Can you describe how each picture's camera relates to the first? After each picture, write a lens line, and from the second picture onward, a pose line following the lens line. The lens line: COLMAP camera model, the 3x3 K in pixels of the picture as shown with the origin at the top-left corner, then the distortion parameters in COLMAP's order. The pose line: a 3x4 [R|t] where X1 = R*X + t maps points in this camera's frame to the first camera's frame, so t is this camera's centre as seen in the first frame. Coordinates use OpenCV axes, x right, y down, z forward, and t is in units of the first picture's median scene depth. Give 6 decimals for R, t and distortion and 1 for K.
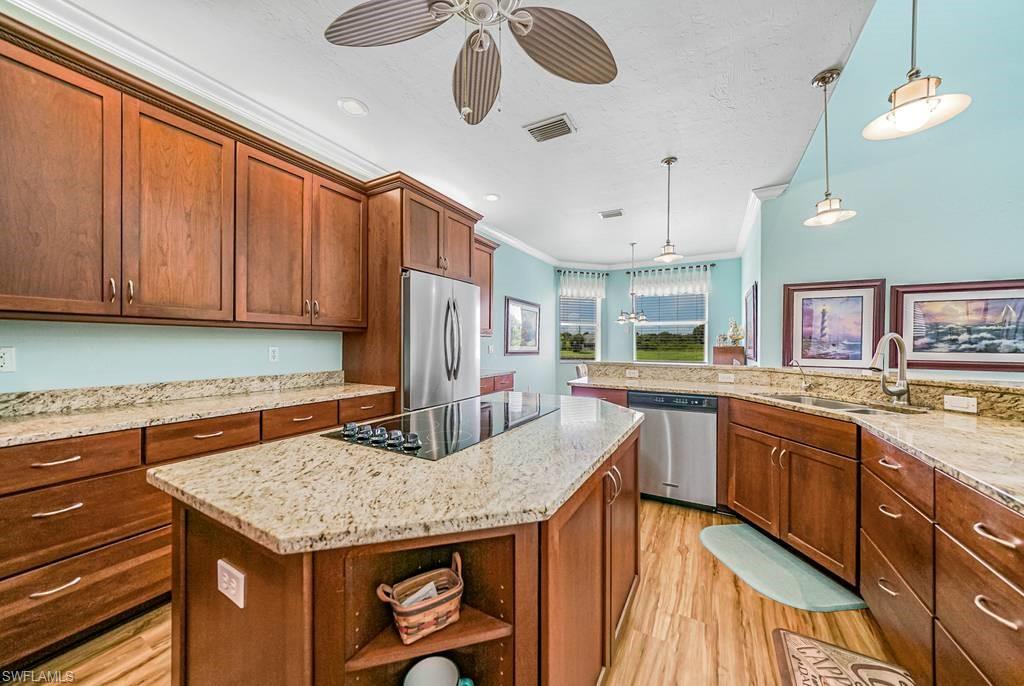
lens RADIAL K [[355.6, 0, 513.0], [0, 355.6, 345.6], [0, 0, 1]] dist [-0.006581, -0.000688]
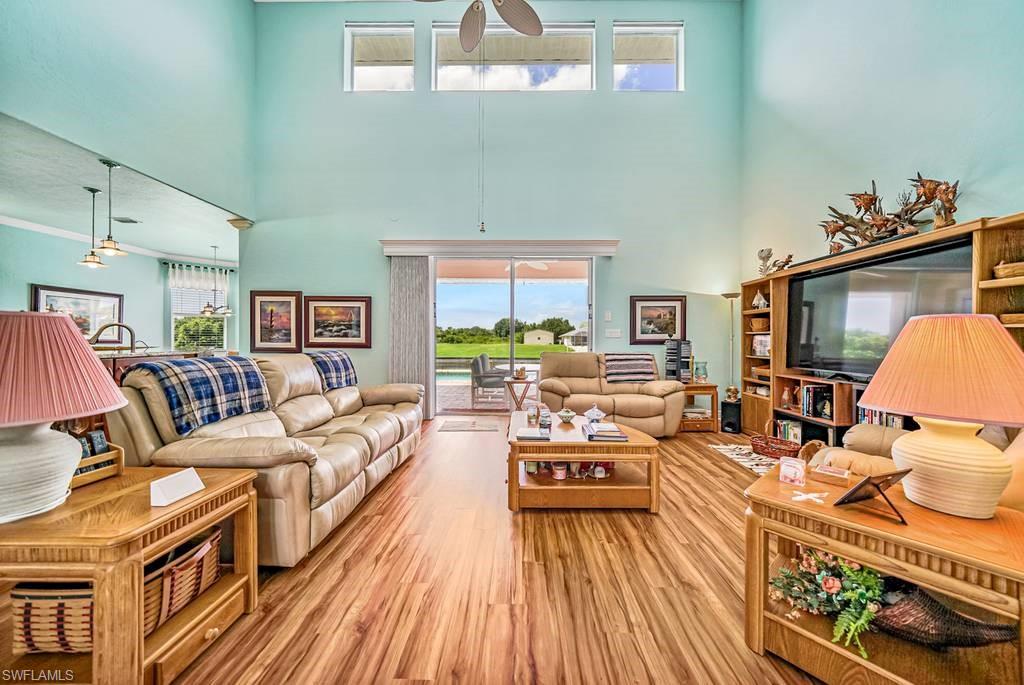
lens RADIAL K [[355.6, 0, 514.7], [0, 355.6, 339.5], [0, 0, 1]] dist [-0.006581, -0.000688]
pose [[0.872142, -0.001605, 0.489250, 1.127303], [0.001202, 0.999999, 0.001138, 0.027467], [-0.489251, -0.000405, 0.872143, -0.864036]]
